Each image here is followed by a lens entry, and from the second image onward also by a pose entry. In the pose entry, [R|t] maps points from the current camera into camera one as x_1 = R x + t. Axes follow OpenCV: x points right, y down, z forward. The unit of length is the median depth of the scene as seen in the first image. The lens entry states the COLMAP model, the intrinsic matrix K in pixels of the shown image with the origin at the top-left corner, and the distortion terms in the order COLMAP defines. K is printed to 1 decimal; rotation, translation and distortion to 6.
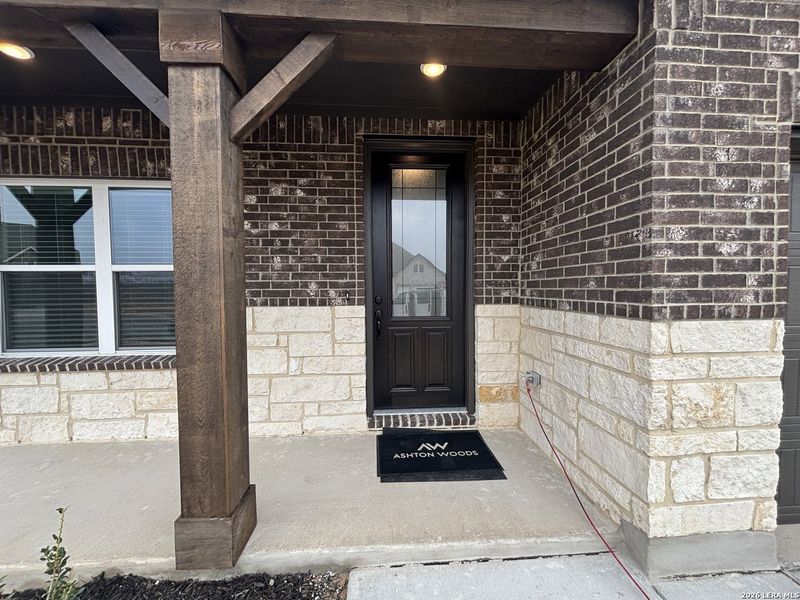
lens RADIAL K [[321.2, 0, 404.2], [0, 321.2, 298.8], [0, 0, 1]] dist [0.005893, -0.002713]
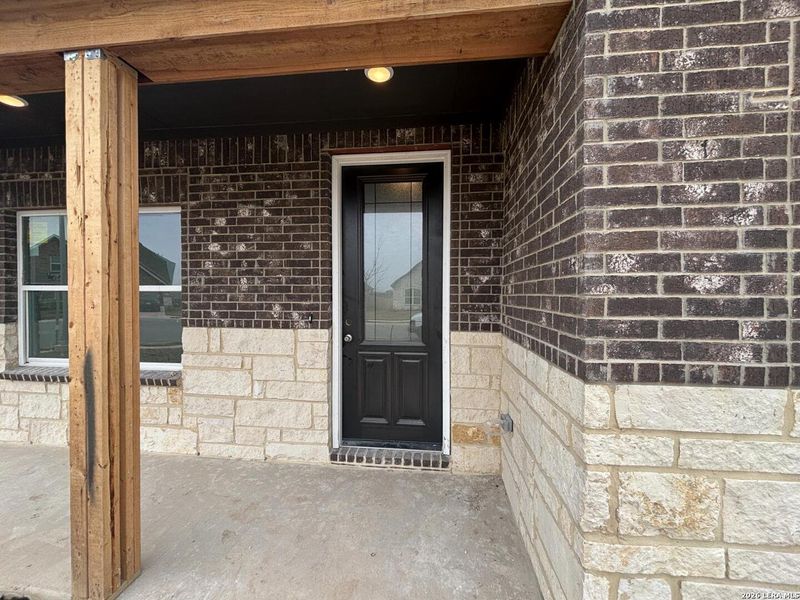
lens RADIAL K [[321.2, 0, 407.6], [0, 321.2, 298.3], [0, 0, 1]] dist [0.005893, -0.002713]
pose [[0.983500, 0.012289, -0.180492, 0.293666], [-0.016114, 0.999675, -0.019741, -0.058789], [0.180191, 0.022324, 0.983378, 0.118728]]
